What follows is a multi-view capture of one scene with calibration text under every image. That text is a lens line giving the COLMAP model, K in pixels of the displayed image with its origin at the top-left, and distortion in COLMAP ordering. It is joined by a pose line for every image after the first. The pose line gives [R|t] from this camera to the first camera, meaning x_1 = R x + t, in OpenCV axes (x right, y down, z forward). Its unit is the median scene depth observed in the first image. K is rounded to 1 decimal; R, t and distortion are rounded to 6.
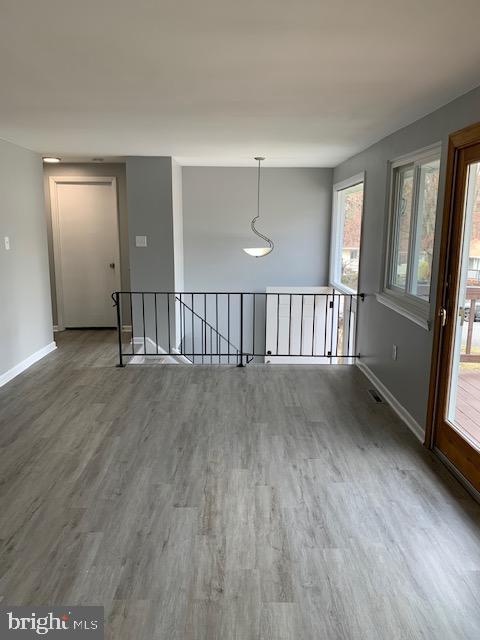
lens RADIAL K [[488.8, 0, 240.2], [0, 488.8, 319.4], [0, 0, 1]] dist [0.049482, -0.008907]
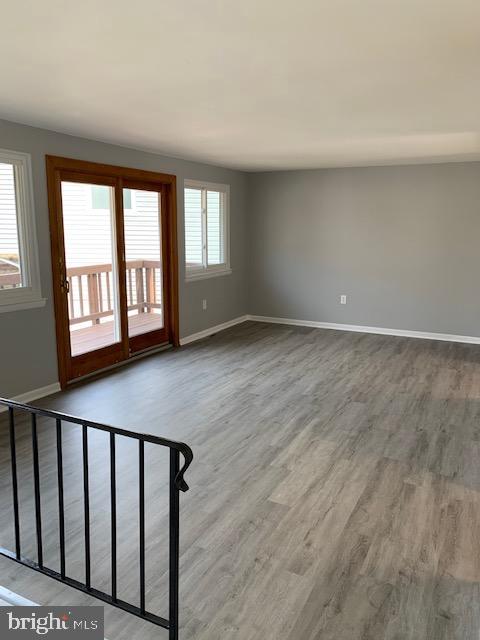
lens RADIAL K [[488.8, 0, 239.8], [0, 488.8, 322.0], [0, 0, 1]] dist [0.049482, -0.008907]
pose [[-0.884340, -0.098282, 0.456380, -0.649340], [0.081987, 0.929699, 0.359080, -0.360363], [-0.459587, 0.354966, -0.814112, 1.846030]]
